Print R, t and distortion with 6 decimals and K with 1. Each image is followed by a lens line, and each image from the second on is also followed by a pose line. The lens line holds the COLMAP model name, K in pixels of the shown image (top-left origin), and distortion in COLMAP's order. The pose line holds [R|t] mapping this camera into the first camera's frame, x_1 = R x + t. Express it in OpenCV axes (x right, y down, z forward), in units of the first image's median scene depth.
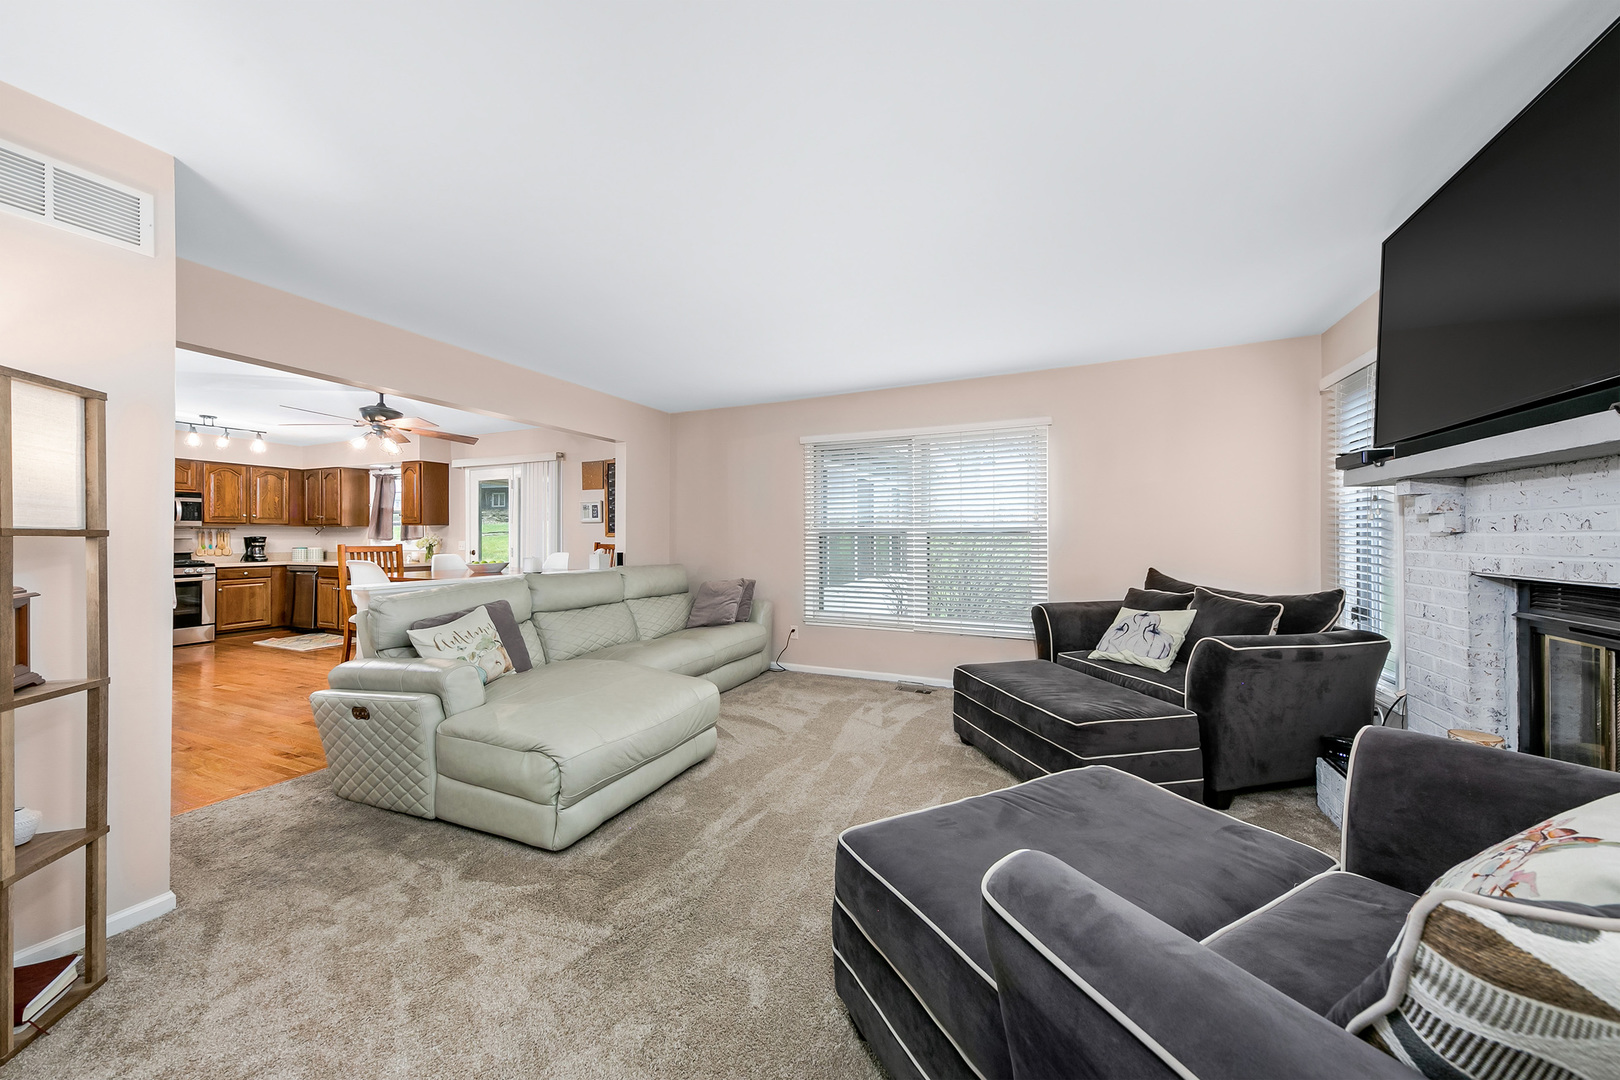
lens RADIAL K [[568.6, 0, 809.9], [0, 568.6, 531.6], [0, 0, 1]] dist [0.034228, -0.000856]
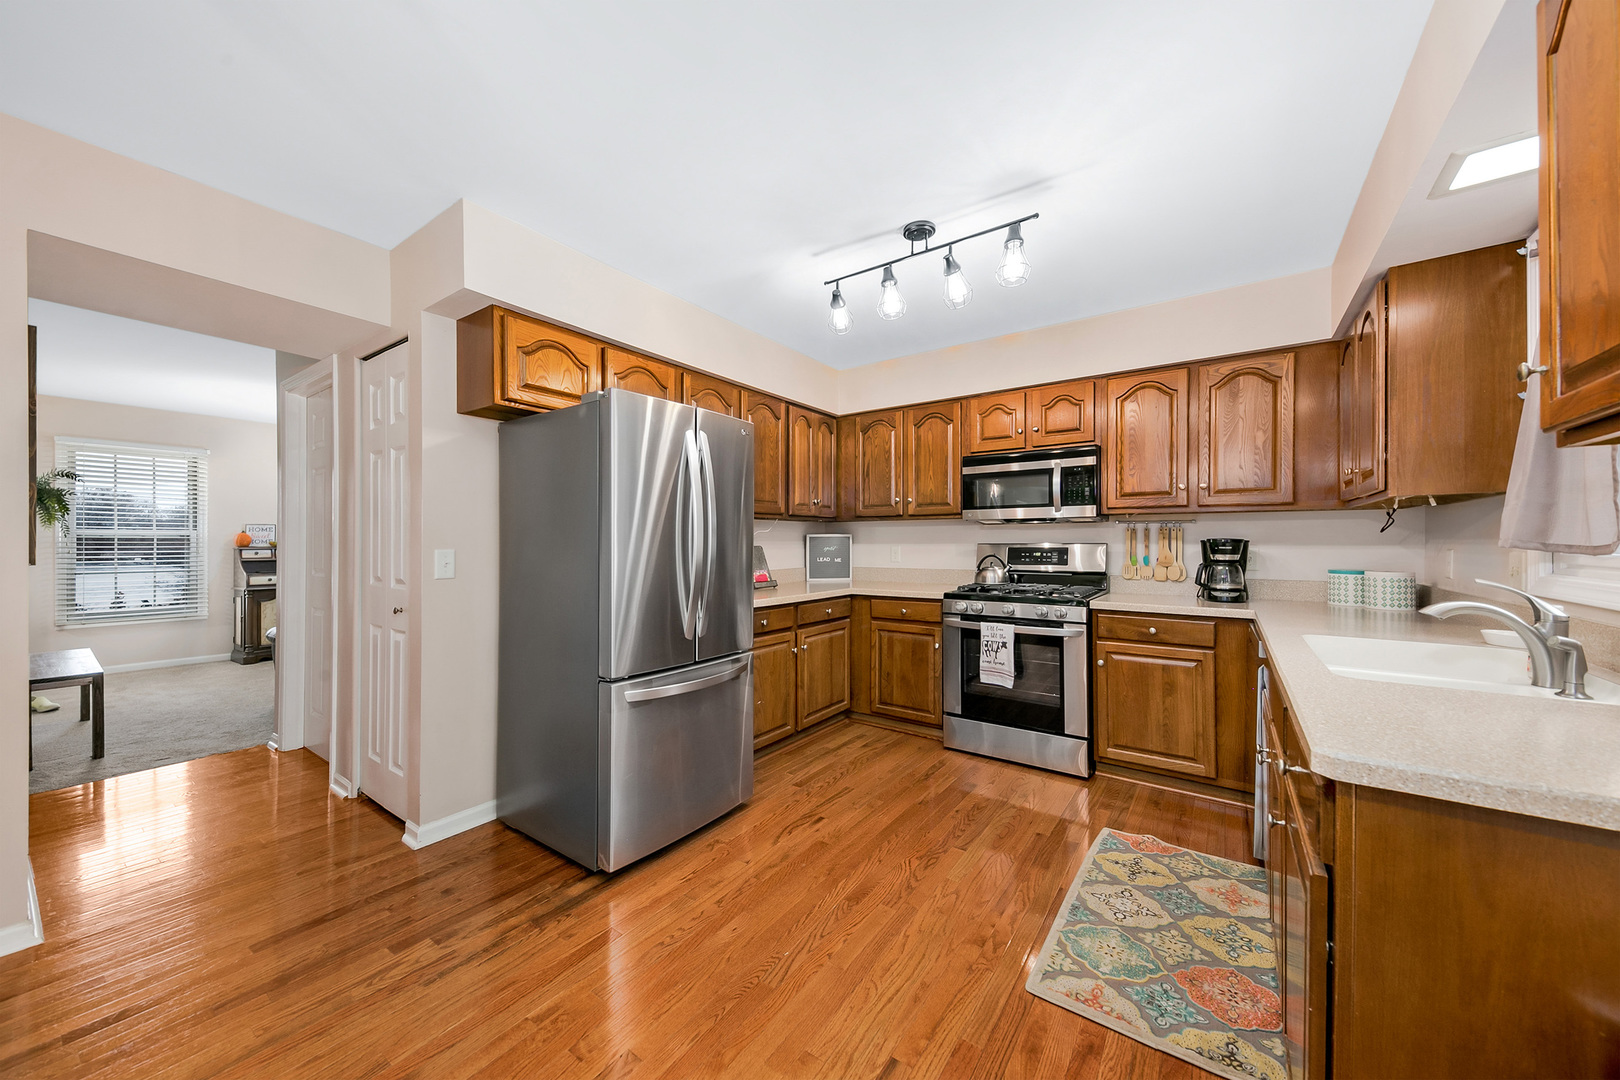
lens RADIAL K [[568.6, 0, 774.4], [0, 568.6, 545.3], [0, 0, 1]] dist [0.034228, -0.000856]
pose [[-0.199052, 0.001625, -0.979988, -0.513378], [0.005320, 0.999986, 0.000577, 0.011474], [0.979975, -0.005099, -0.199057, 0.805332]]
